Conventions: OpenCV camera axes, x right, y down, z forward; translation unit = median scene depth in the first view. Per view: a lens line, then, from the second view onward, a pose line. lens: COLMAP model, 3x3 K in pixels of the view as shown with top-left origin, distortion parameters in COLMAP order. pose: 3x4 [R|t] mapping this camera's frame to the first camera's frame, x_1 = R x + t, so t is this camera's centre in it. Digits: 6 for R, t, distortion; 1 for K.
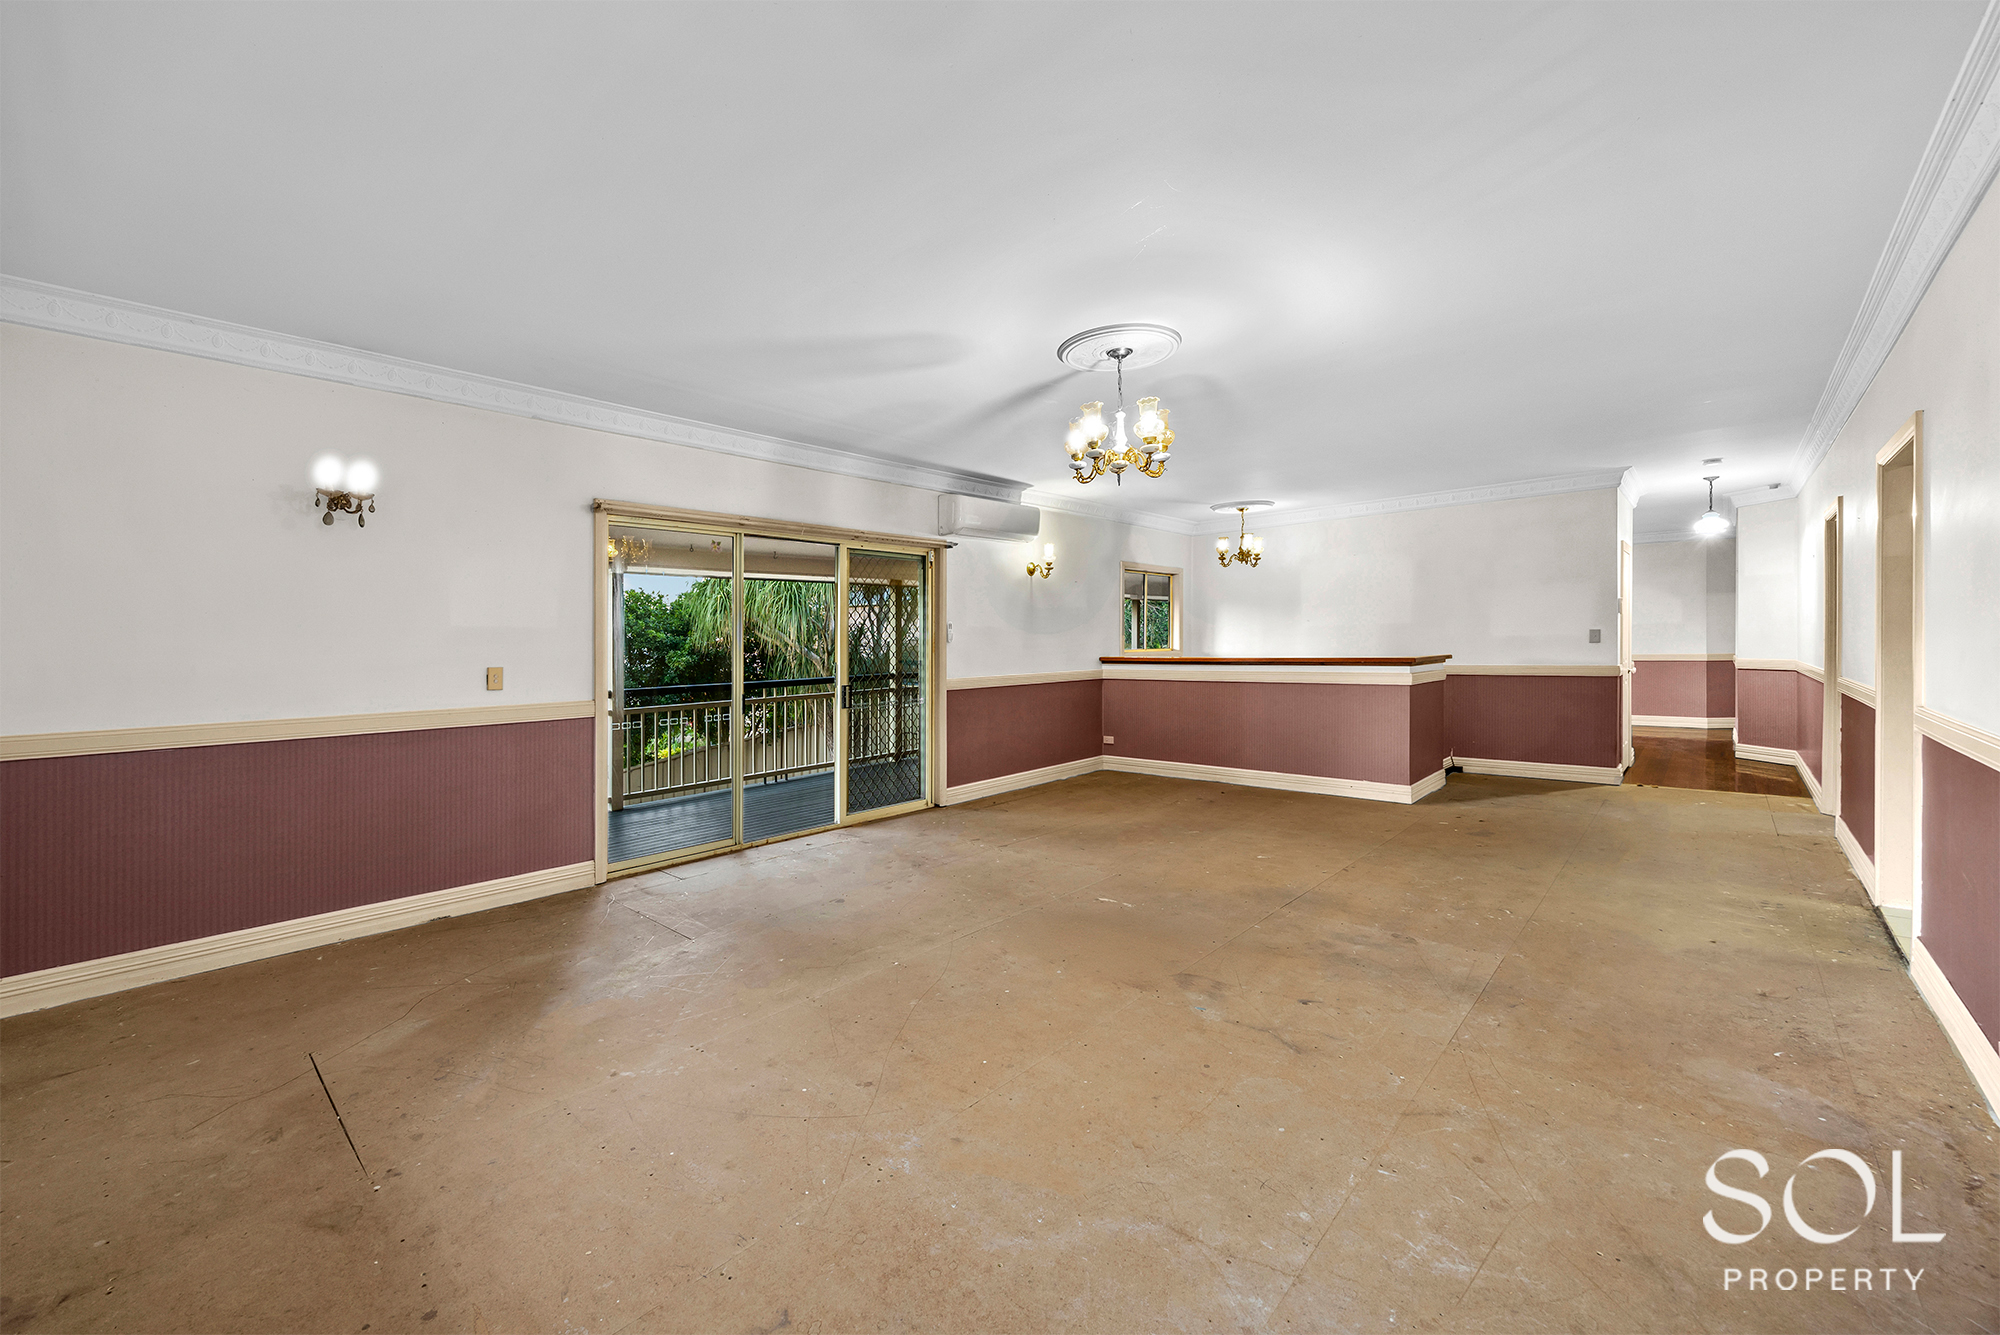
lens RADIAL K [[821.3, 0, 985.5], [0, 821.3, 638.4], [0, 0, 1]] dist [-0.001177, 0.000142]
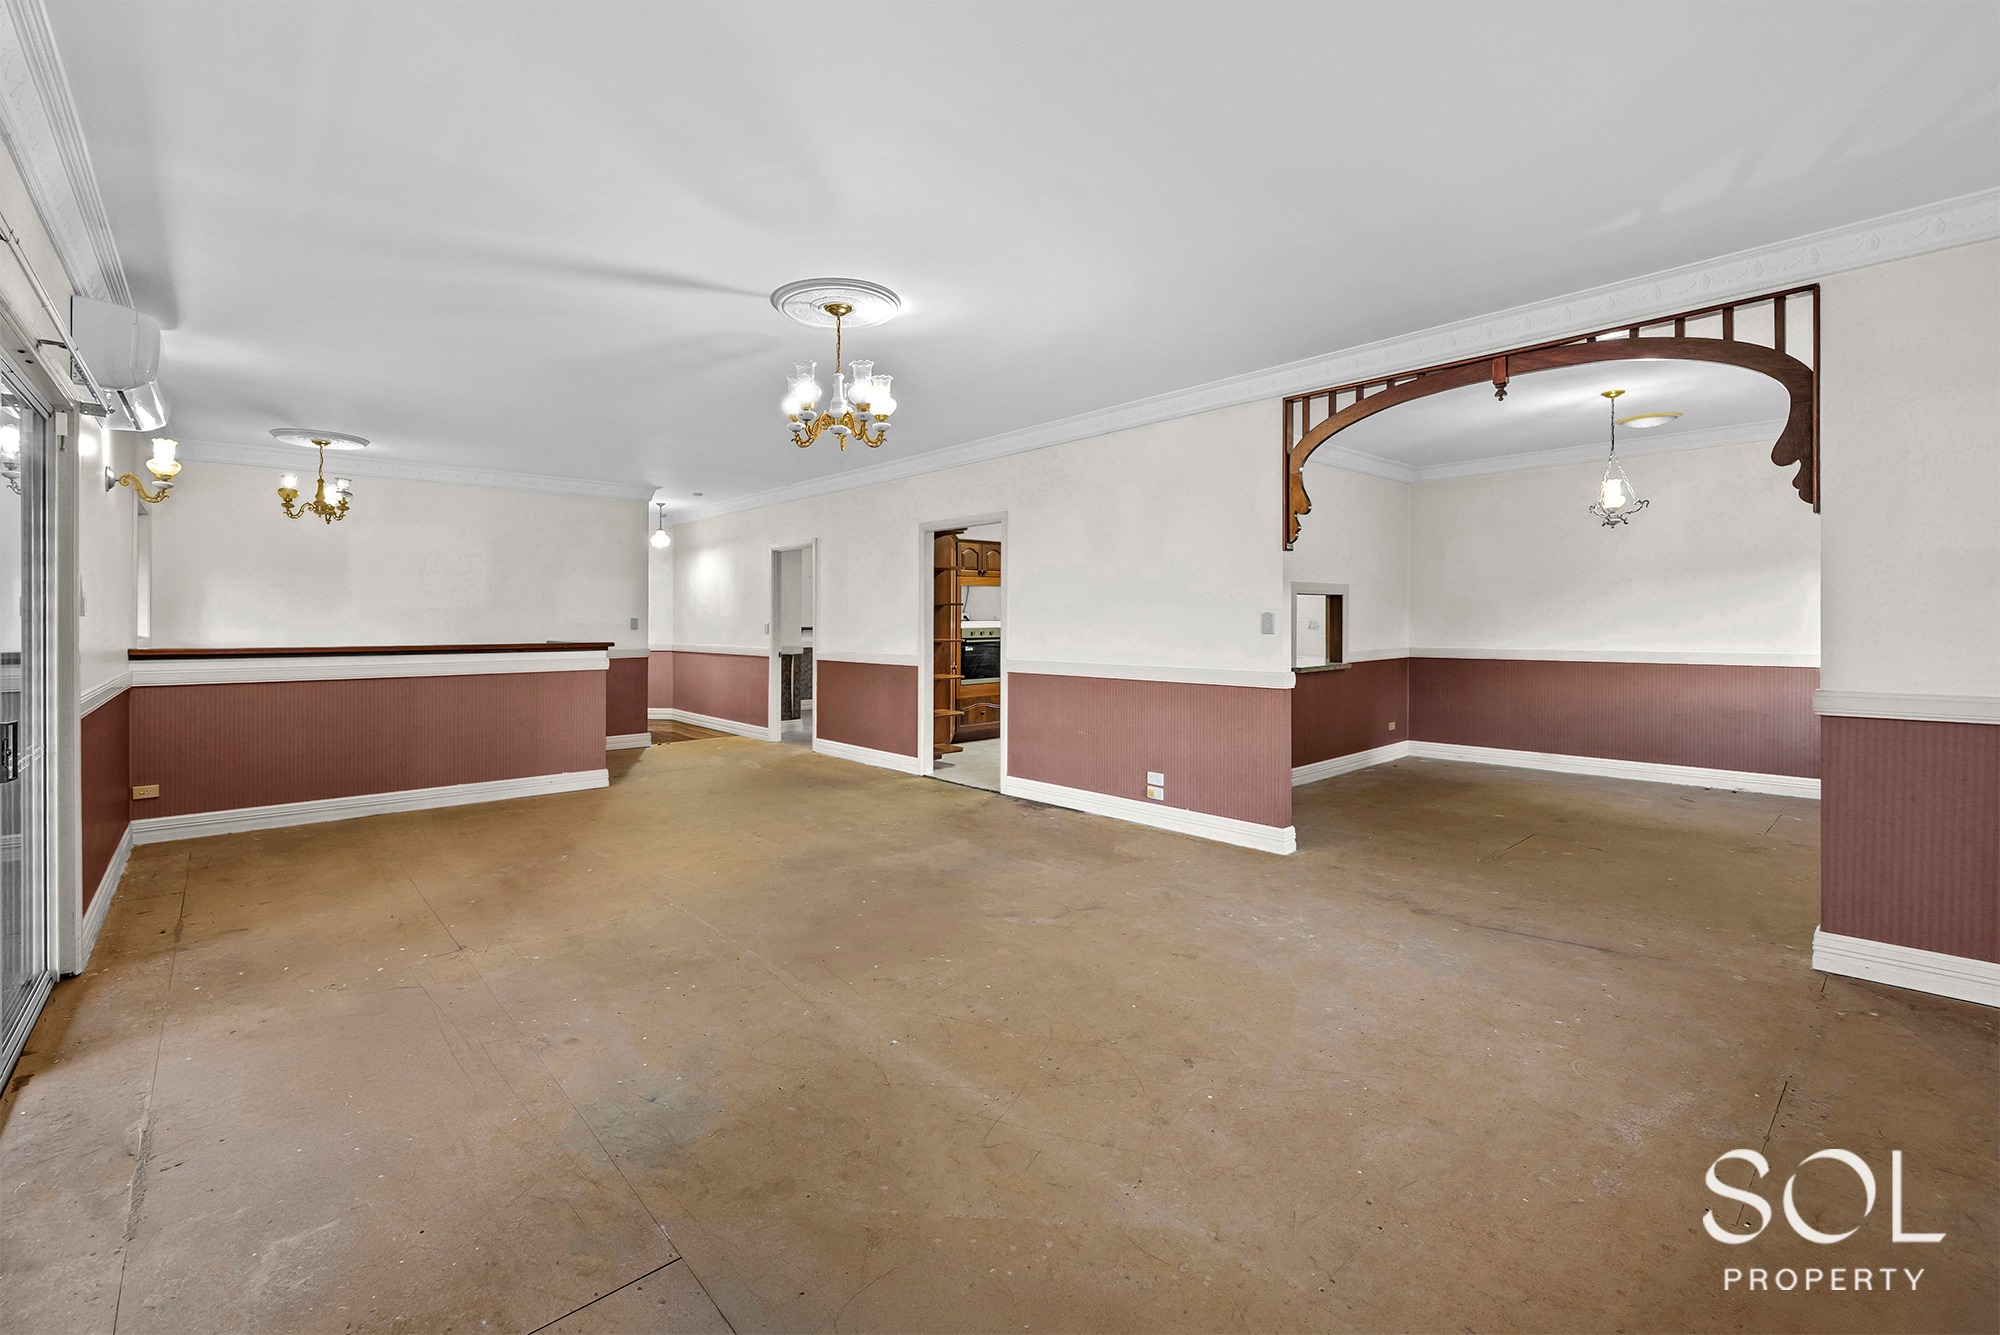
lens RADIAL K [[821.3, 0, 977.8], [0, 821.3, 635.3], [0, 0, 1]] dist [-0.001177, 0.000142]
pose [[0.106063, 0.000540, 0.994359, -0.724234], [-0.006232, 0.999981, 0.000122, 0.019742], [-0.994340, -0.006209, 0.106064, 0.722725]]
